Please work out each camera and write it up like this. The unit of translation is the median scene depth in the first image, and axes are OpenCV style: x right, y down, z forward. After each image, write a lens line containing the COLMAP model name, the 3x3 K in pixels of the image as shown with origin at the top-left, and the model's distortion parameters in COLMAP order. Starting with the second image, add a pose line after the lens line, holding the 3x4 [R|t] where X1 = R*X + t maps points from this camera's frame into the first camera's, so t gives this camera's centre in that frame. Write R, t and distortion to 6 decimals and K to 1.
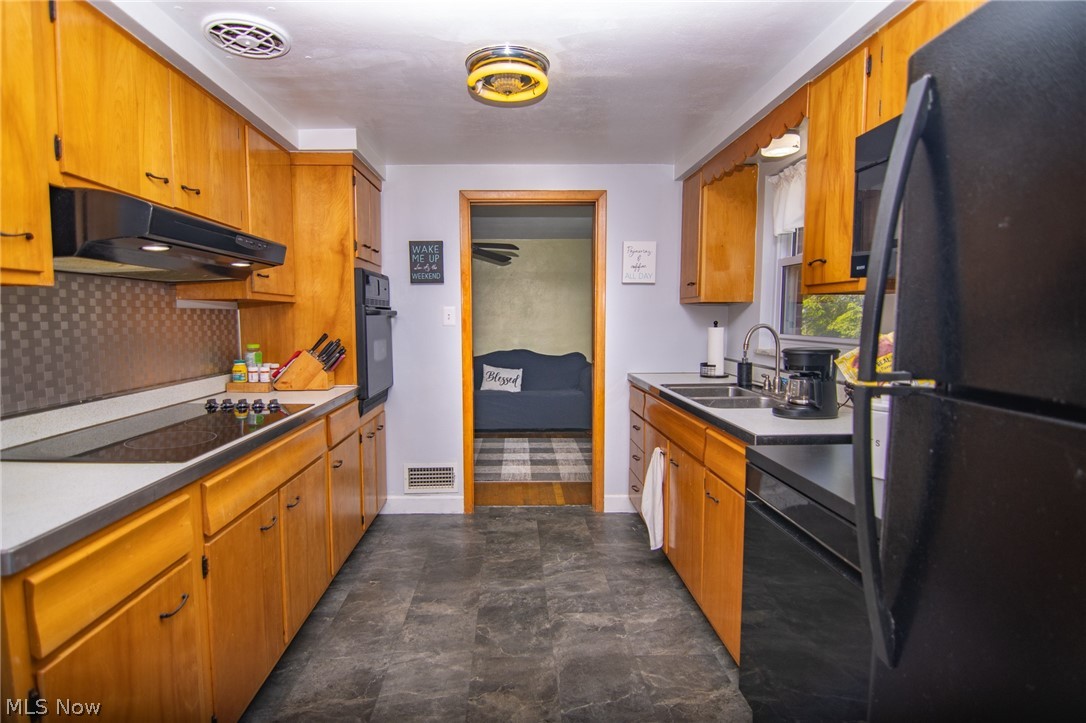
lens RADIAL K [[555.2, 0, 541.9], [0, 555.2, 358.0], [0, 0, 1]] dist [0.000015, -0.002882]
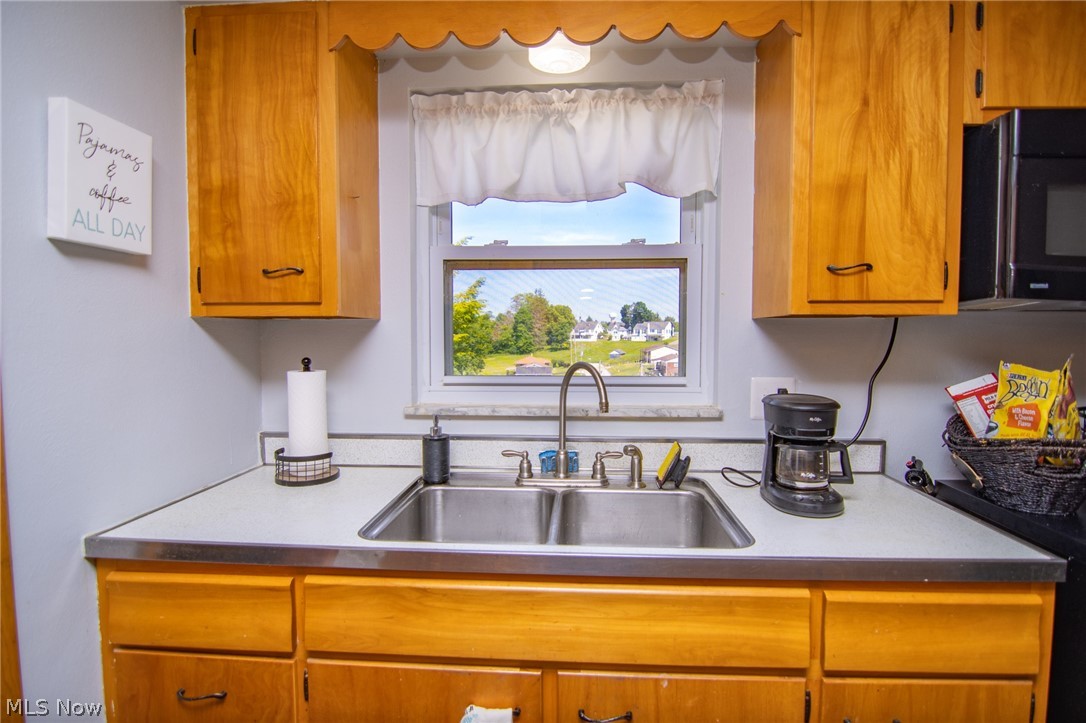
lens RADIAL K [[555.2, 0, 542.7], [0, 555.2, 362.7], [0, 0, 1]] dist [0.000015, -0.002882]
pose [[0.119807, -0.049126, 0.991581, -0.126792], [0.075093, 0.996362, 0.040290, -0.070174], [-0.989953, 0.069634, 0.123060, 0.791124]]
